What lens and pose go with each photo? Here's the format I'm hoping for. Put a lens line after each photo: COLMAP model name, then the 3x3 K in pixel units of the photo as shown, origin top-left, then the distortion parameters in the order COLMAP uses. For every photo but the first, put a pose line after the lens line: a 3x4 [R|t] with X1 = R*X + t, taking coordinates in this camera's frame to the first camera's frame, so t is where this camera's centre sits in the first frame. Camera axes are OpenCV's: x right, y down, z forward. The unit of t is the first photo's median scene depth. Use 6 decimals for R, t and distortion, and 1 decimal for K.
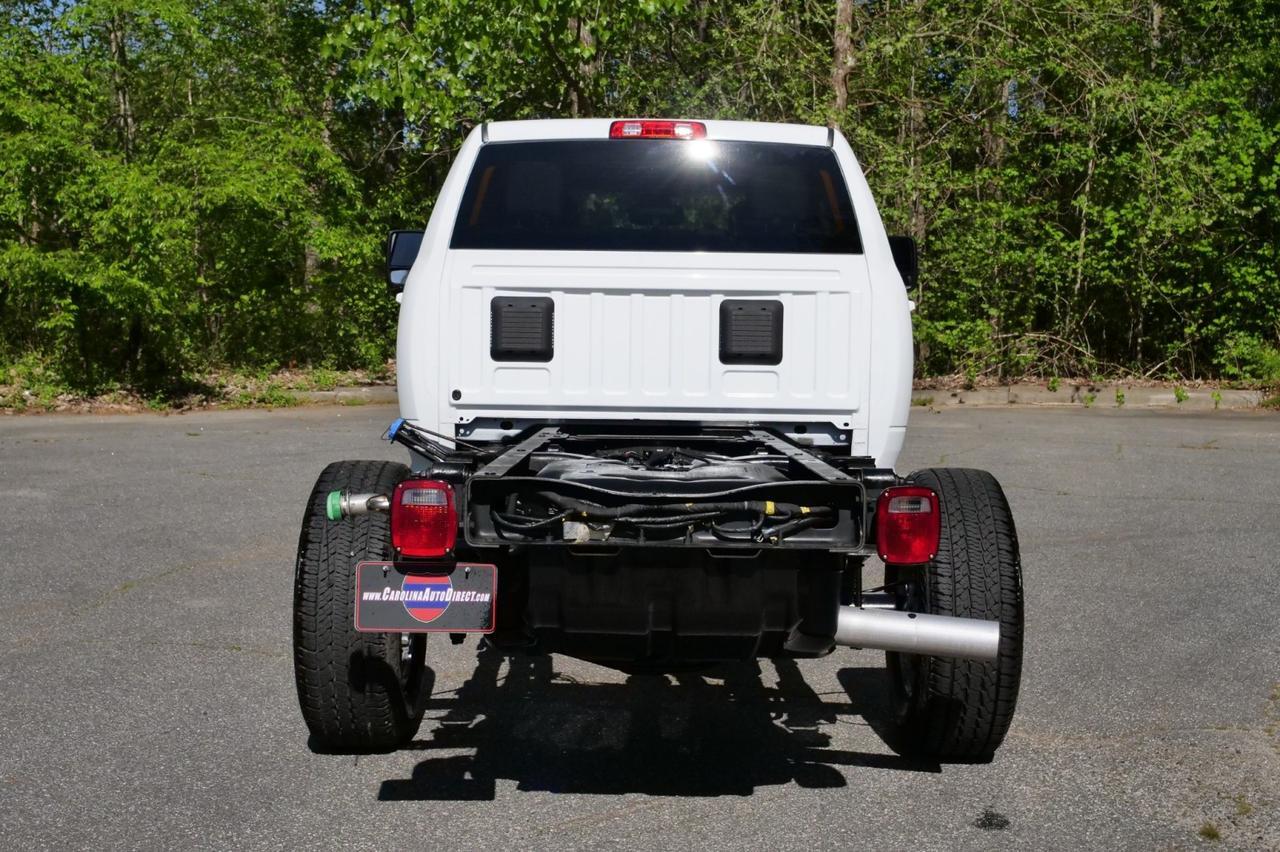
lens RADIAL K [[1693.9, 0, 633.7], [0, 1693.9, 424.3], [0, 0, 1]] dist [-0.013067, 0.008221]
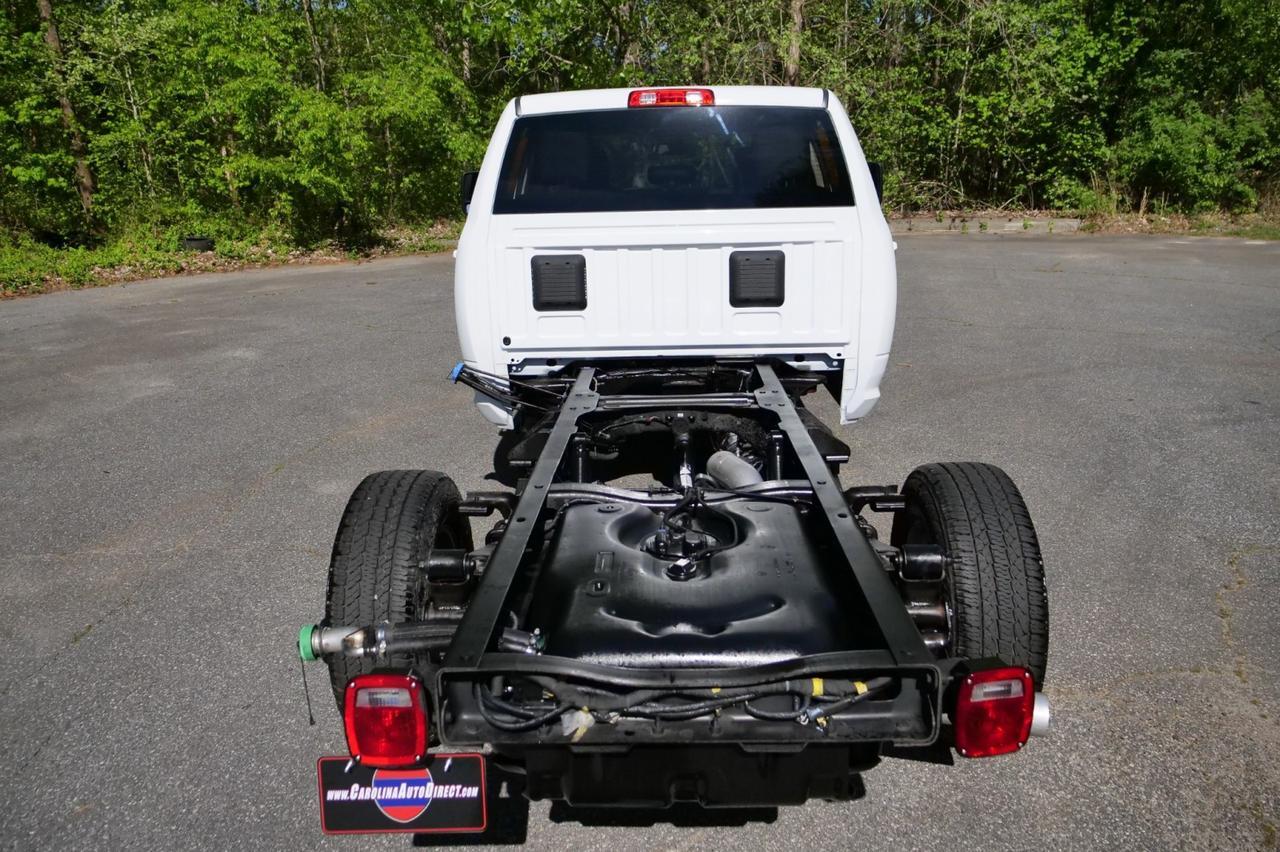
lens RADIAL K [[975.2, 0, 641.2], [0, 975.2, 434.7], [0, 0, 1]] dist [-0.033132, 0.001463]
pose [[0.999011, -0.030105, -0.032717, 0.008956], [0.036433, 0.976086, 0.214309, -0.094875], [0.025483, -0.215289, 0.976218, 0.324091]]
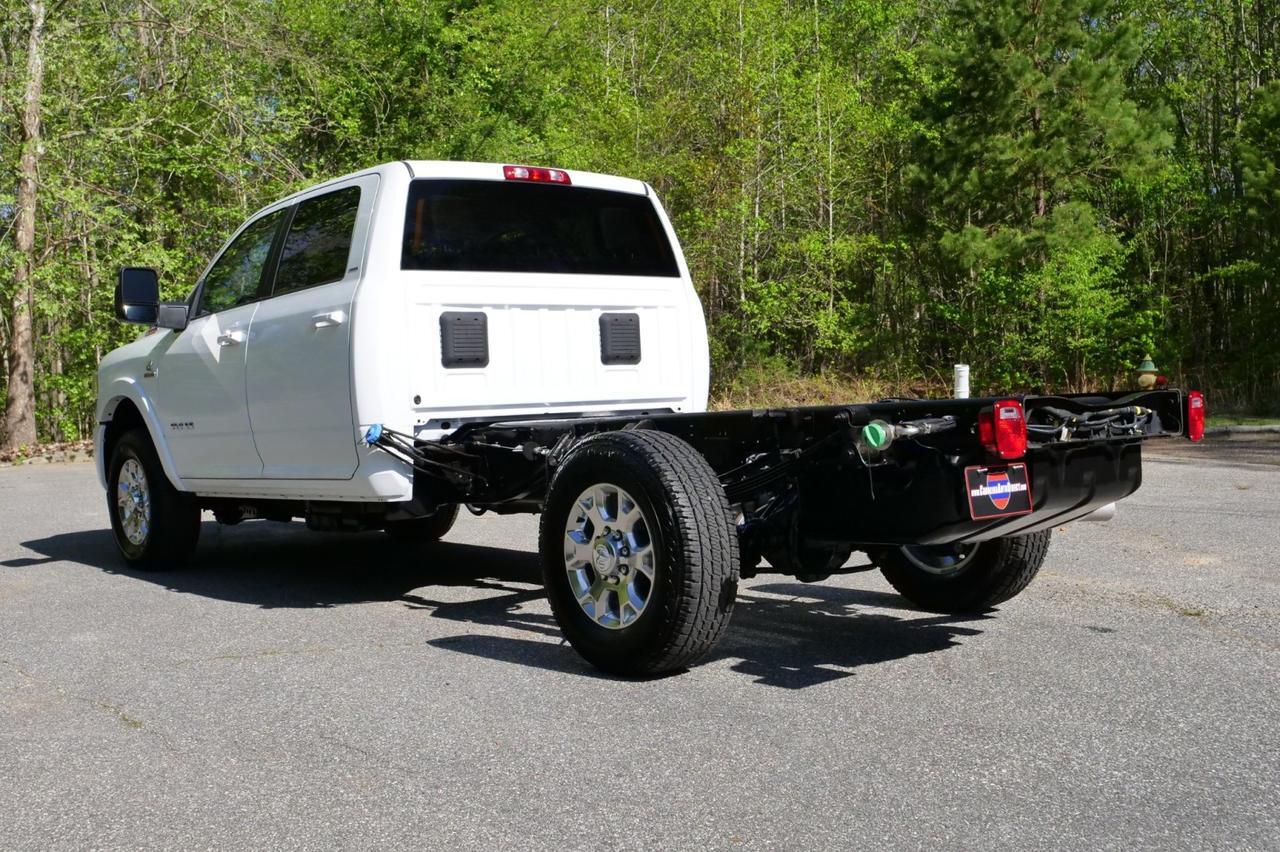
lens RADIAL K [[1427.0, 0, 640.0], [0, 1427.0, 426.0], [0, 0, 1]] dist [0.020076, -0.000194]
pose [[0.770087, -0.057299, 0.635361, -0.589928], [0.083503, 0.996443, -0.011347, 0.023065], [-0.632451, 0.061793, 0.772132, 0.174850]]
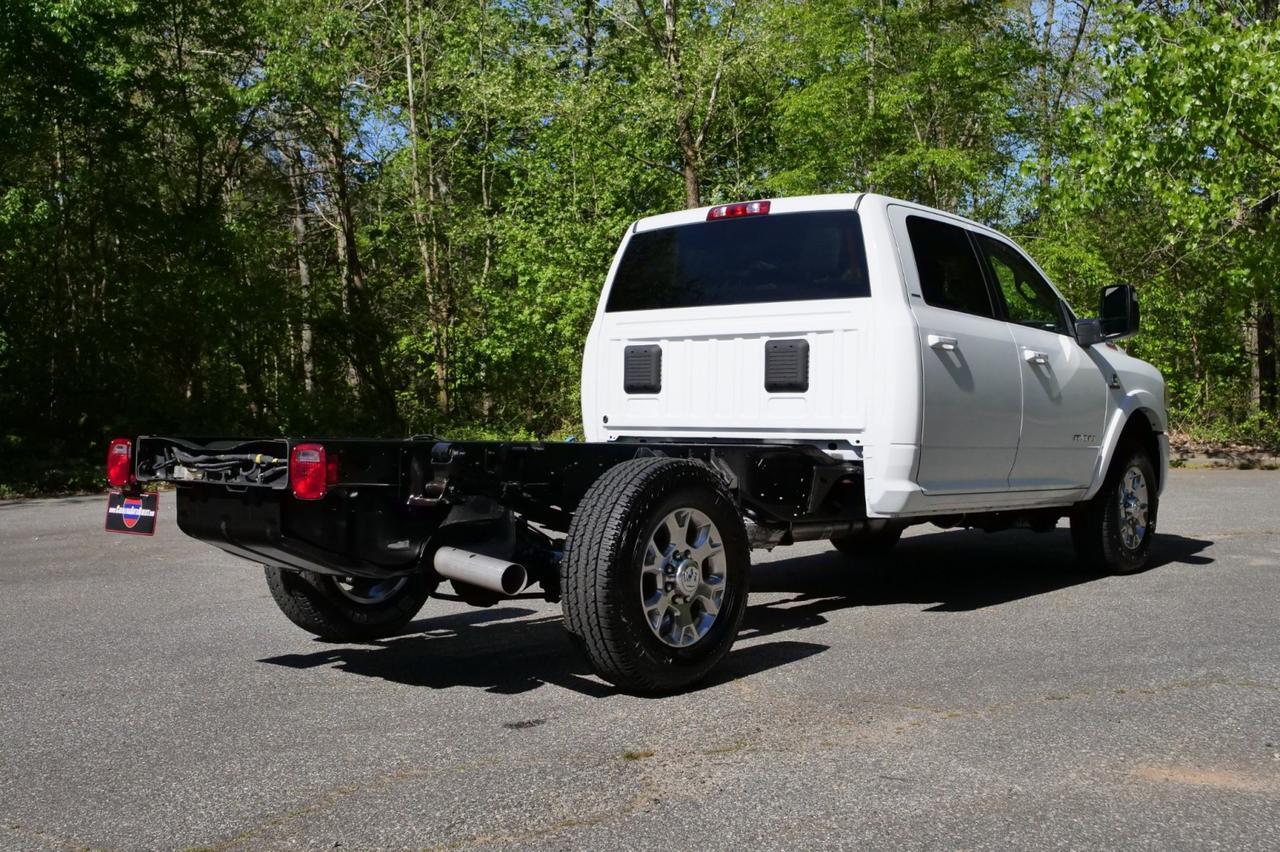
lens RADIAL K [[1319.0, 0, 637.4], [0, 1319.0, 468.8], [0, 0, 1]] dist [-0.046846, 0.002727]
pose [[0.778348, 0.015046, -0.627653, 0.579754], [-0.029794, 0.999472, -0.012989, 0.035337], [0.627126, 0.028810, 0.778385, 0.187599]]
